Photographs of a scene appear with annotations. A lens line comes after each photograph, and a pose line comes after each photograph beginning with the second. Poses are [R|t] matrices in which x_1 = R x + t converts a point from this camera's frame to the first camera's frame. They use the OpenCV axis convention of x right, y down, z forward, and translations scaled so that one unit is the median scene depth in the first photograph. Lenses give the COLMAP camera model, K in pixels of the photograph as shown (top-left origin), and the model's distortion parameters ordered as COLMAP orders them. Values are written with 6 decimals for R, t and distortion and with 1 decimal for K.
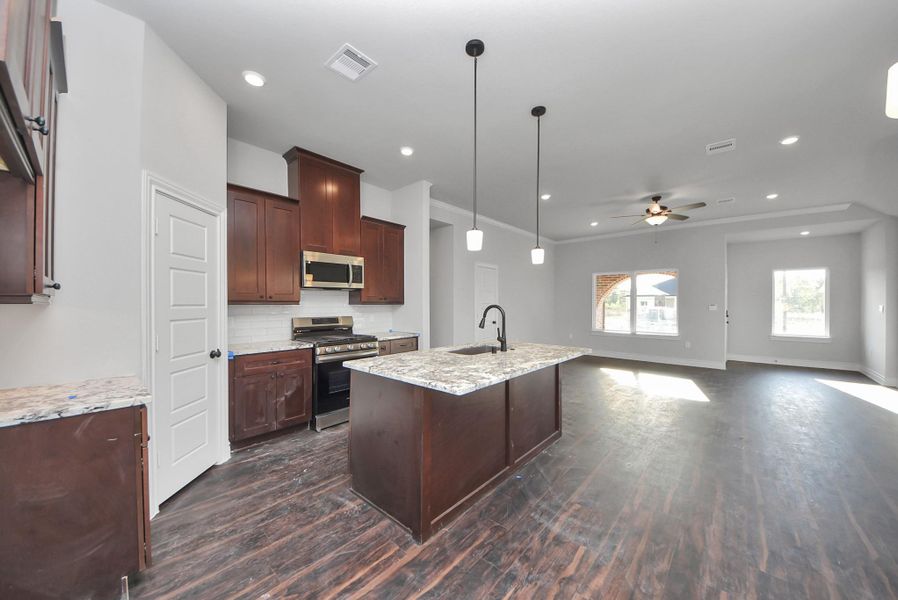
lens RADIAL K [[317.0, 0, 464.8], [0, 317.0, 303.6], [0, 0, 1]] dist [0.000940, -0.009542]
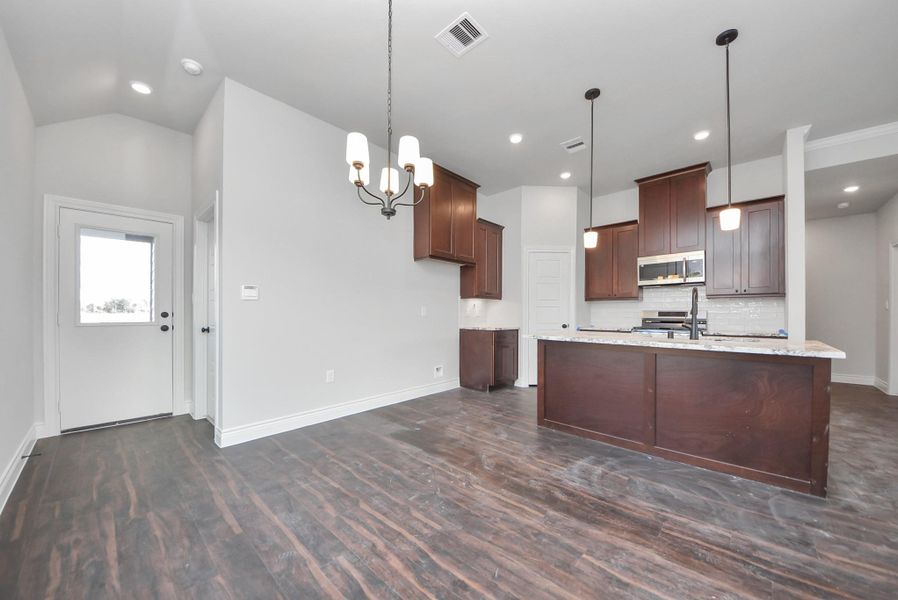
lens RADIAL K [[326.2, 0, 439.1], [0, 326.2, 315.5], [0, 0, 1]] dist [0.007044, -0.012288]
pose [[-0.072313, 0.003604, -0.997375, 1.370830], [-0.004830, 0.999980, 0.003964, 0.104720], [0.997370, 0.005104, -0.072295, 0.446088]]
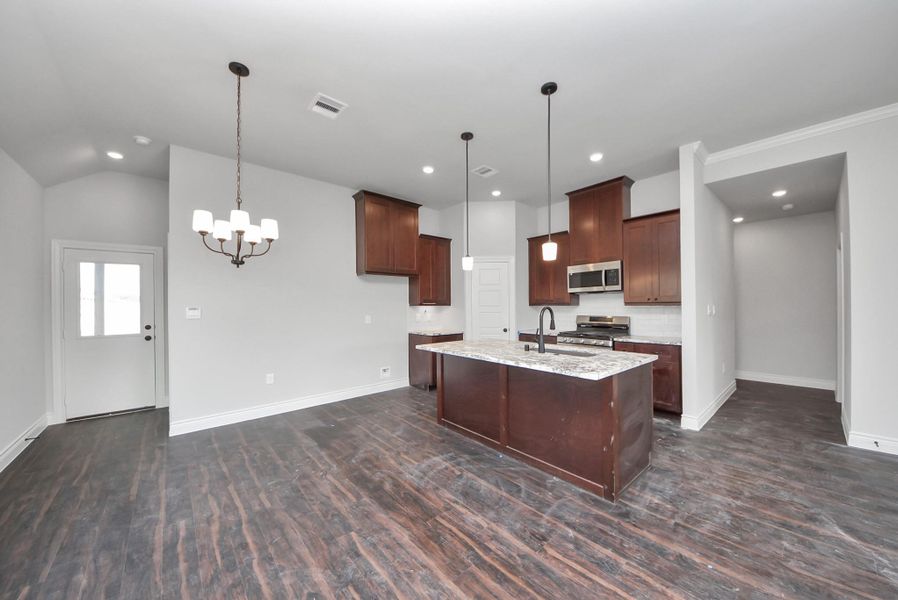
lens RADIAL K [[319.6, 0, 445.1], [0, 319.6, 305.1], [0, 0, 1]] dist [0.000308, -0.010078]
pose [[-0.168349, 0.000252, -0.985727, 1.477342], [0.008511, 0.999963, -0.001198, -0.003135], [0.985691, -0.008591, -0.168345, 1.096254]]
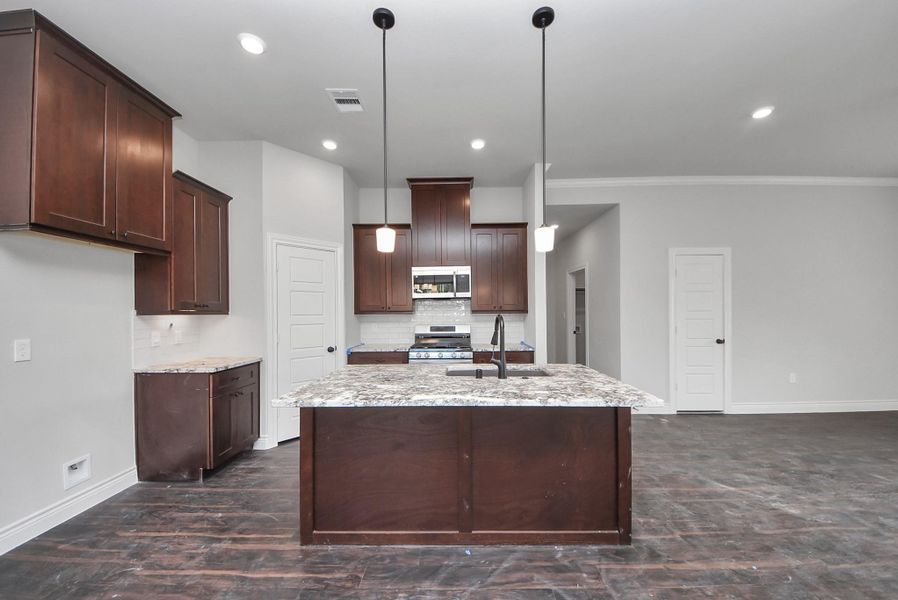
lens RADIAL K [[338.5, 0, 457.1], [0, 338.5, 311.5], [0, 0, 1]] dist [0.024758, -0.019984]
pose [[0.641713, -0.006305, -0.766919, 0.830572], [0.007125, 0.999972, -0.002259, -0.003112], [0.766911, -0.004015, 0.641740, 0.527652]]
